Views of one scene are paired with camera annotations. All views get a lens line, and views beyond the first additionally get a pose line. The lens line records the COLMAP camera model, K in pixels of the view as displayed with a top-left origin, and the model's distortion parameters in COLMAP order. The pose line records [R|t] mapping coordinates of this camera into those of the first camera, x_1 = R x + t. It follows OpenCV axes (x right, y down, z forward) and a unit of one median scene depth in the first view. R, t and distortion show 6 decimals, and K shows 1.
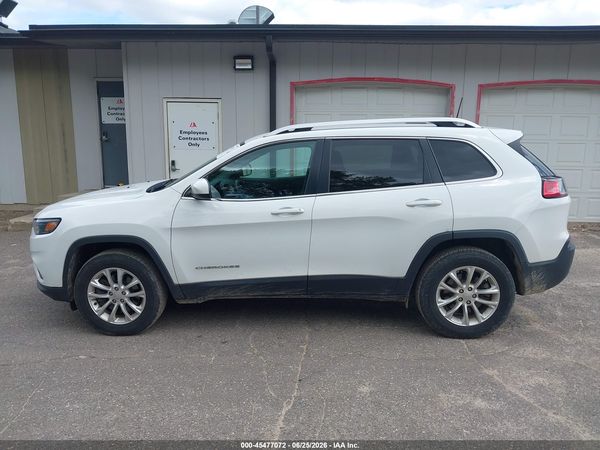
lens RADIAL K [[474.3, 0, 292.1], [0, 474.3, 226.3], [0, 0, 1]] dist [0.016799, -0.014682]
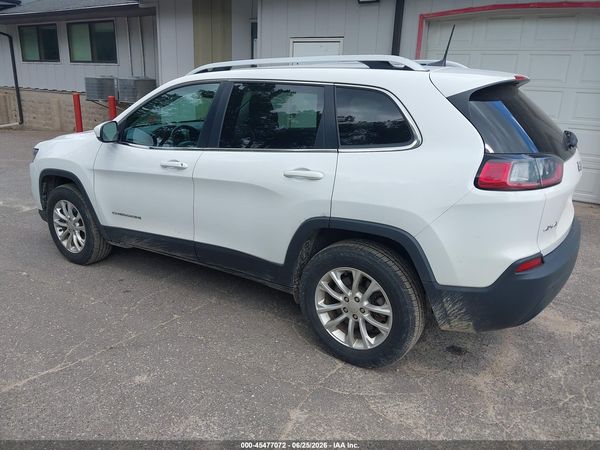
lens RADIAL K [[474.3, 0, 292.1], [0, 474.3, 226.3], [0, 0, 1]] dist [0.016799, -0.014682]
pose [[0.857557, 0.170532, -0.485298, 0.600778], [-0.116410, 0.983310, 0.139825, -0.065461], [0.501043, -0.063414, 0.863096, 0.323858]]
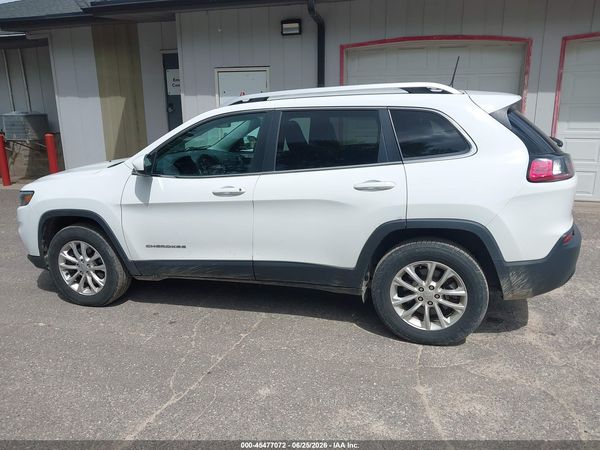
lens RADIAL K [[474.9, 0, 290.0], [0, 474.9, 224.3], [0, 0, 1]] dist [0.005662, 0.003560]
pose [[0.968013, 0.042322, -0.247306, 0.323903], [-0.026495, 0.997402, 0.066980, -0.030020], [0.249498, -0.058285, 0.966620, 0.121515]]
